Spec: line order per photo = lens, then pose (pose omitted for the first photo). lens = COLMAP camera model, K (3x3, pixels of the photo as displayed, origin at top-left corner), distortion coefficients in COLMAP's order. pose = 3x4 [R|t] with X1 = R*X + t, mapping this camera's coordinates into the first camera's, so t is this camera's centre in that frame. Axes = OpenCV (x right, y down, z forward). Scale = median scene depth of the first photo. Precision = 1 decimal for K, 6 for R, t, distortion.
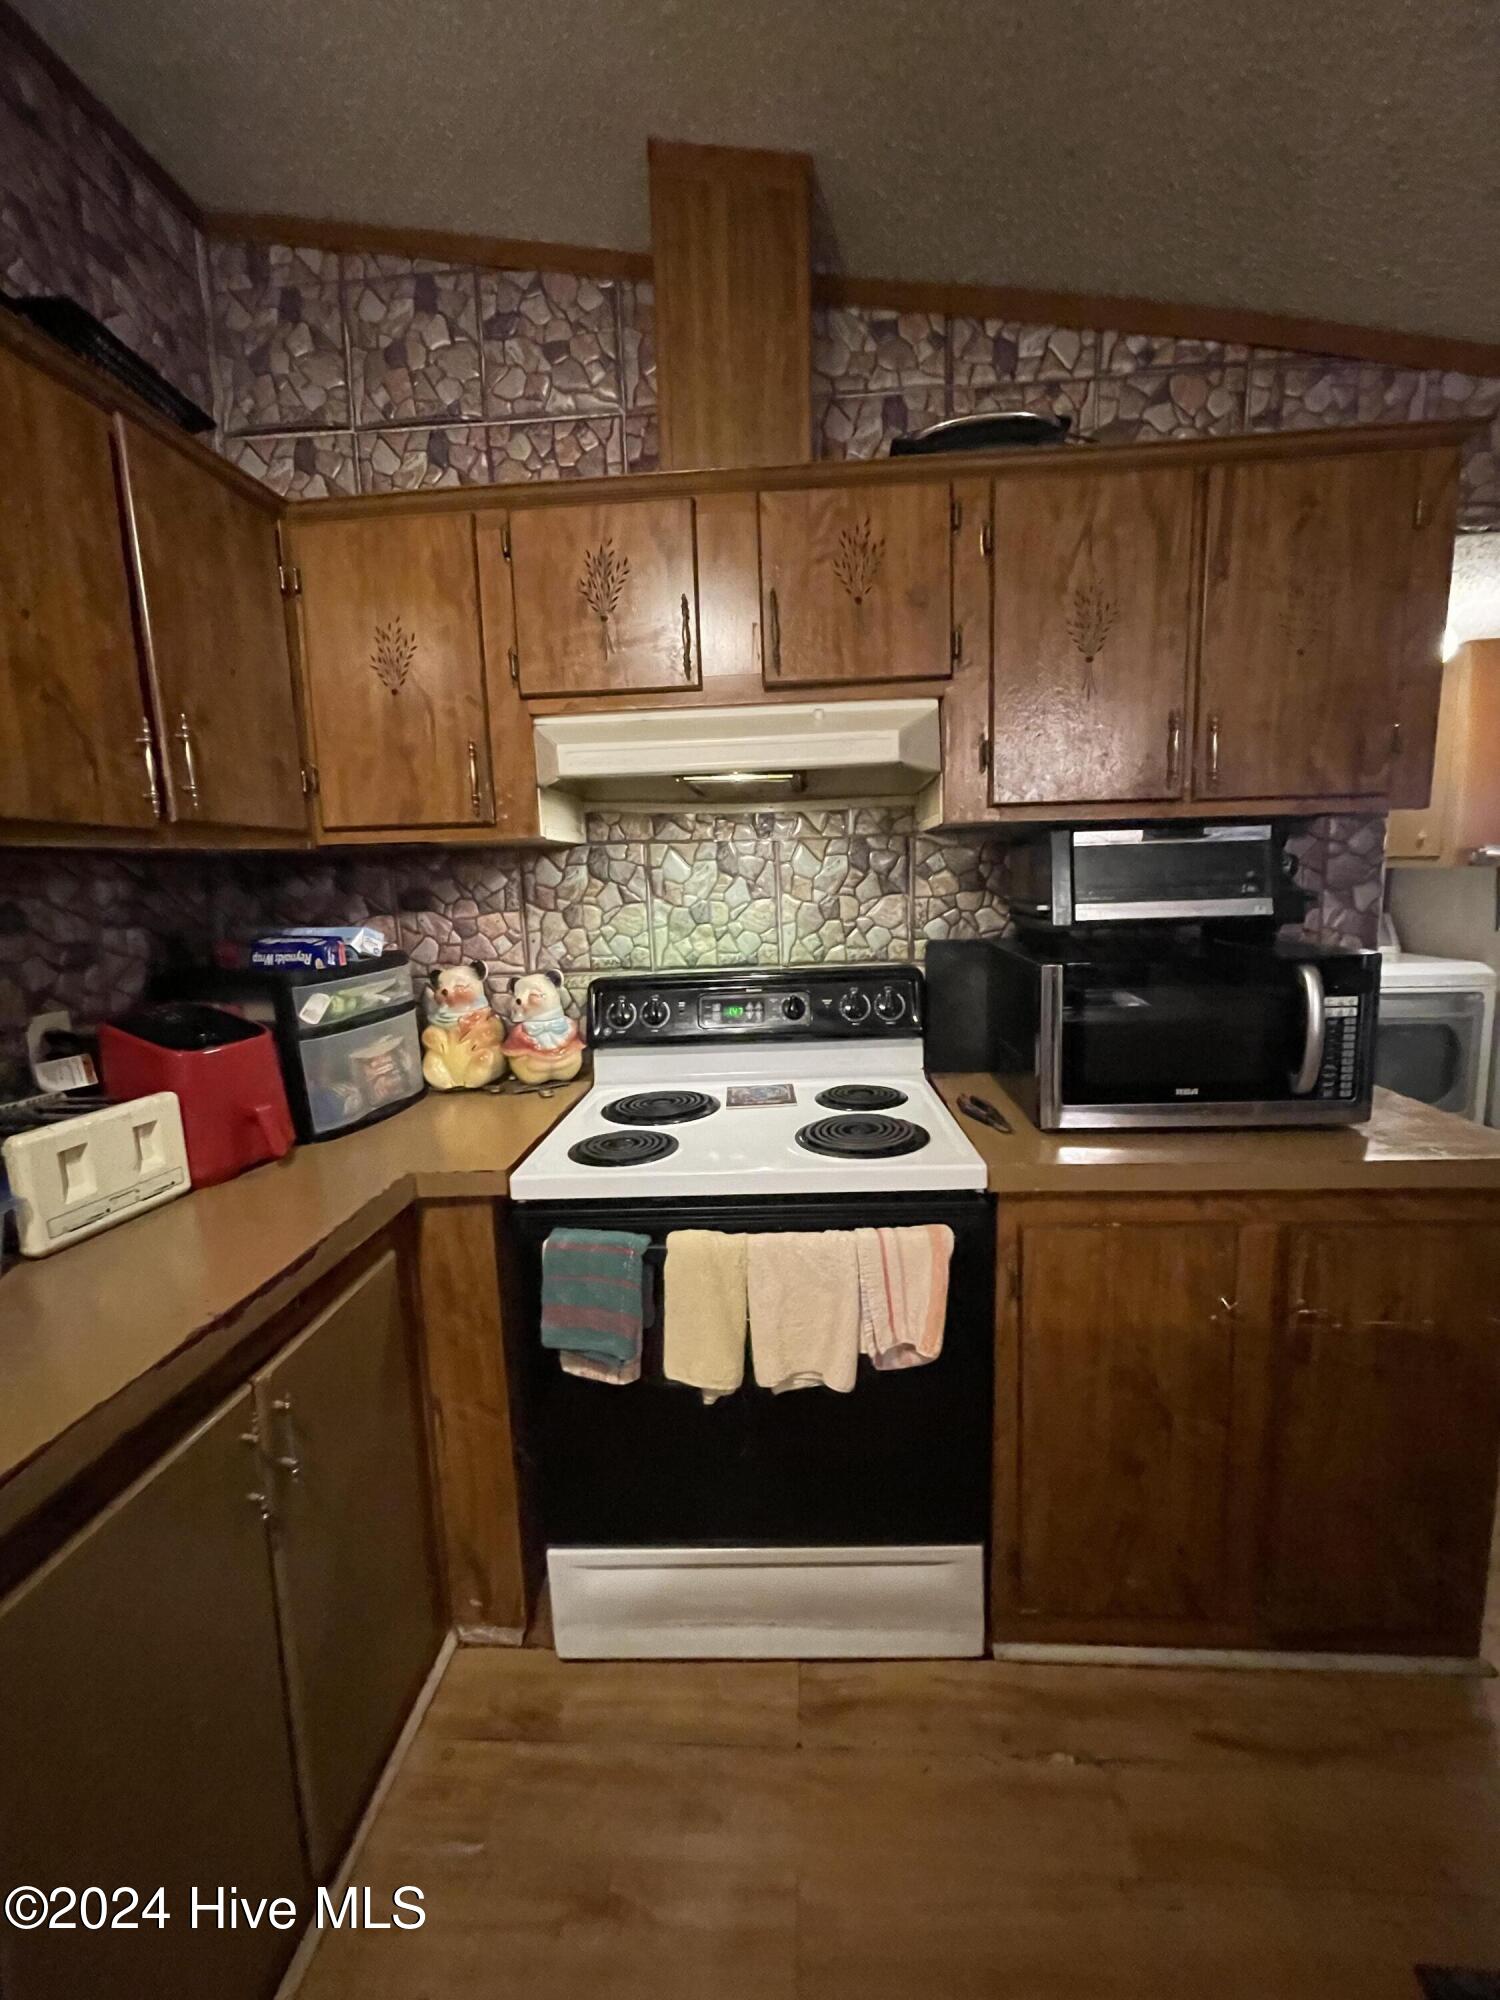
lens RADIAL K [[804.4, 0, 752.7], [0, 804.4, 990.7], [0, 0, 1]] dist [-0.004505, 0.001248]
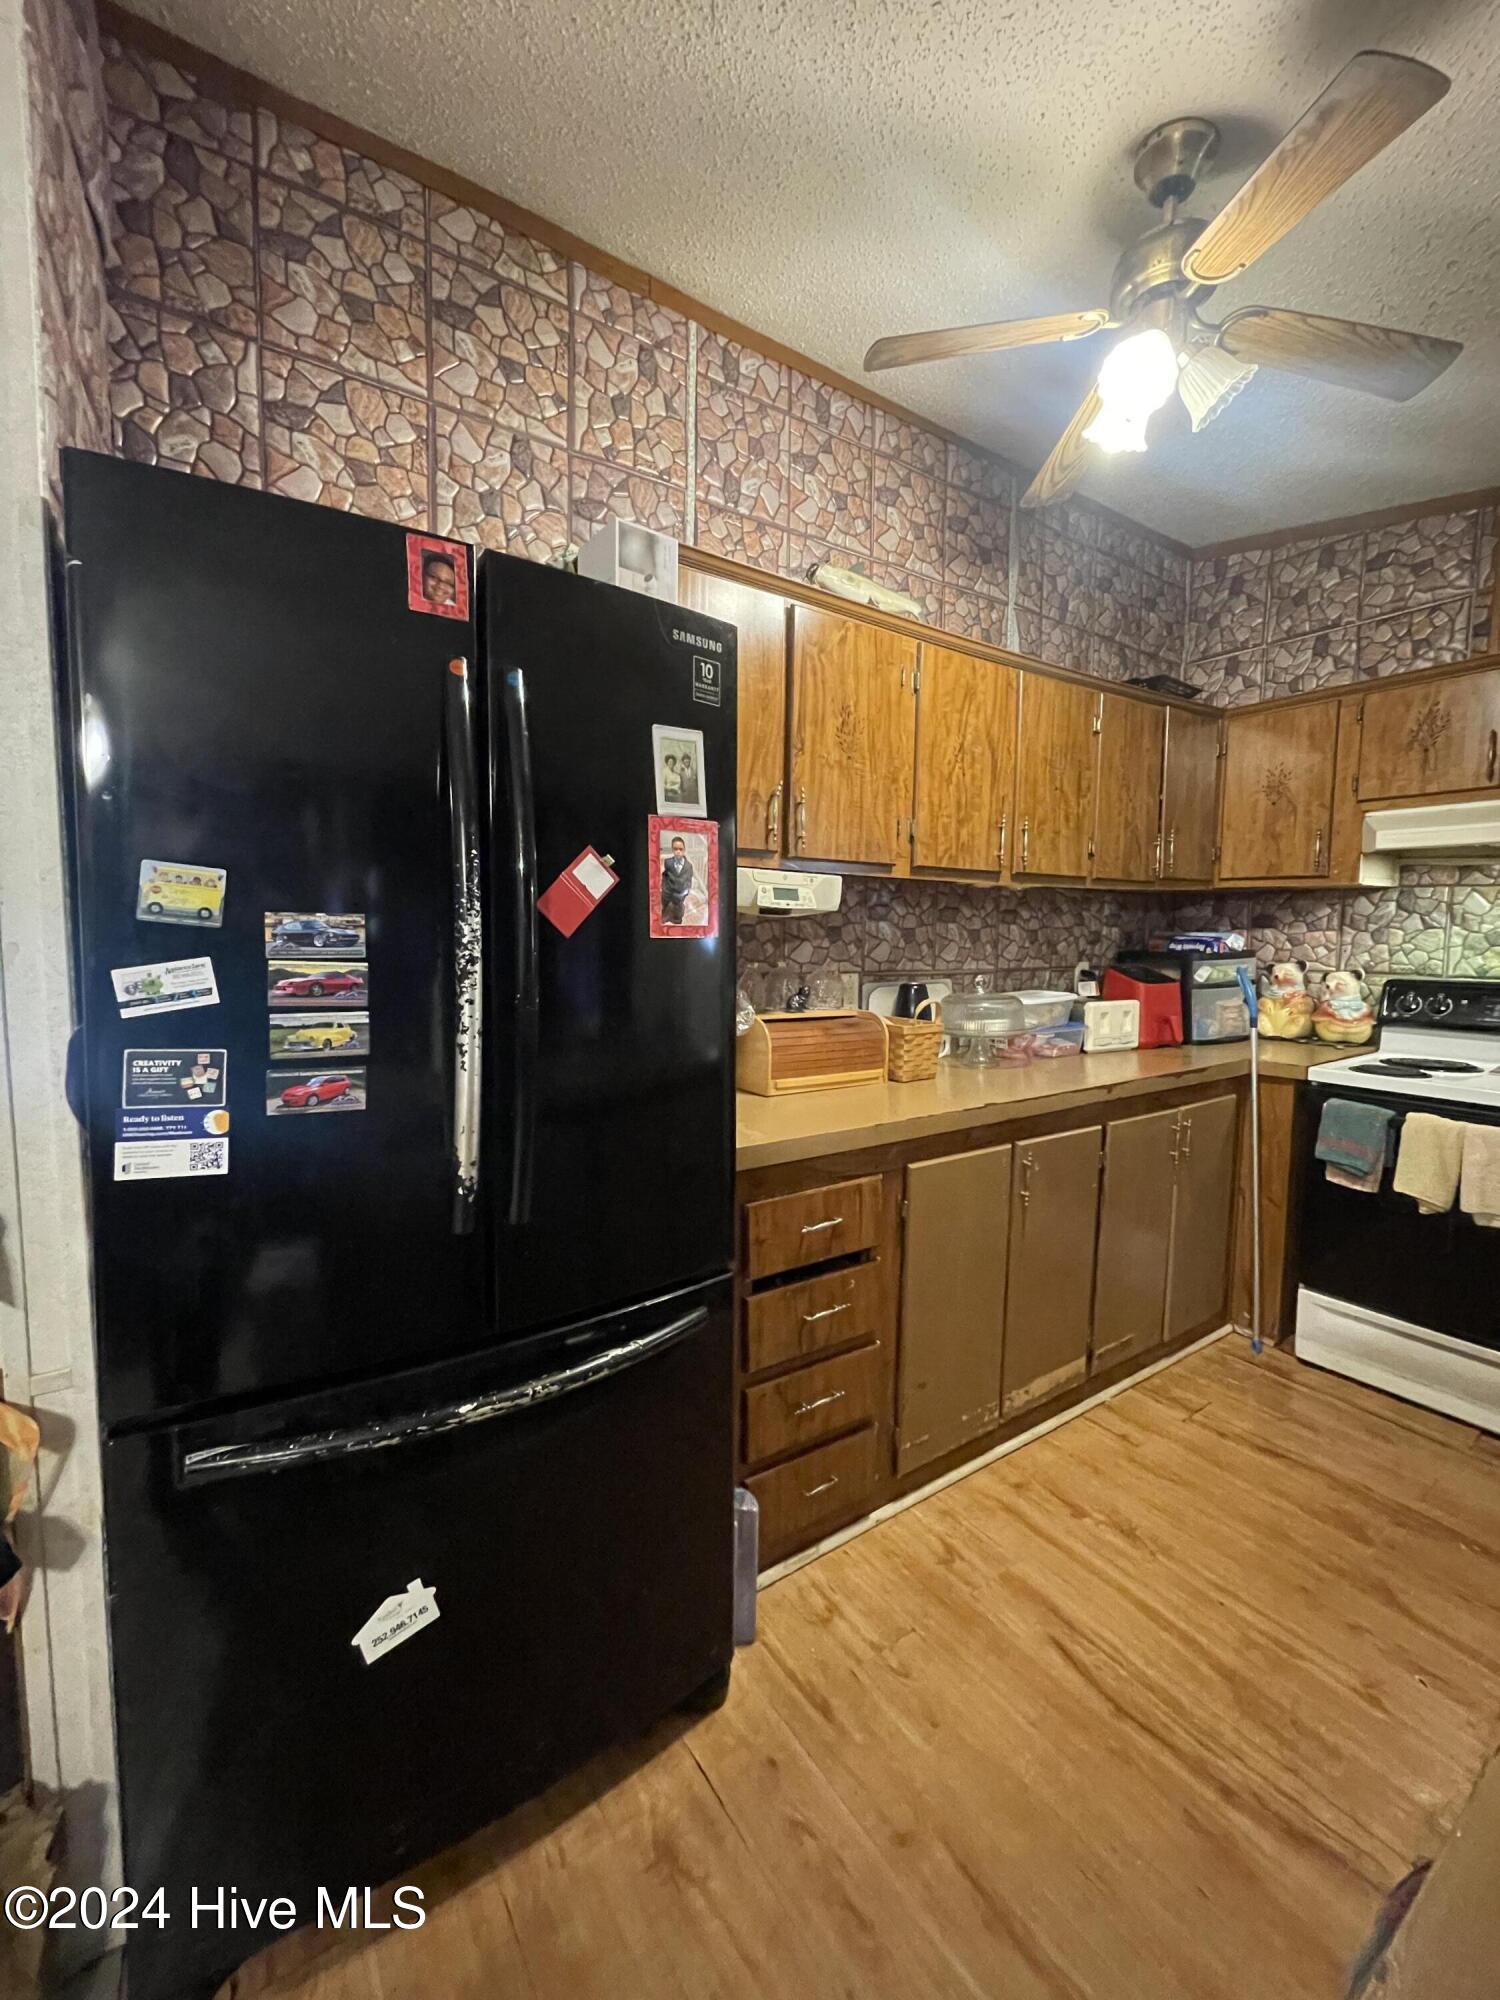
lens RADIAL K [[804.4, 0, 754.3], [0, 804.4, 991.1], [0, 0, 1]] dist [-0.004505, 0.001248]
pose [[0.611322, 0.102999, -0.784651, 0.257455], [-0.137985, 0.990179, 0.022474, 0.142118], [0.779260, 0.094531, 0.619531, -0.851144]]
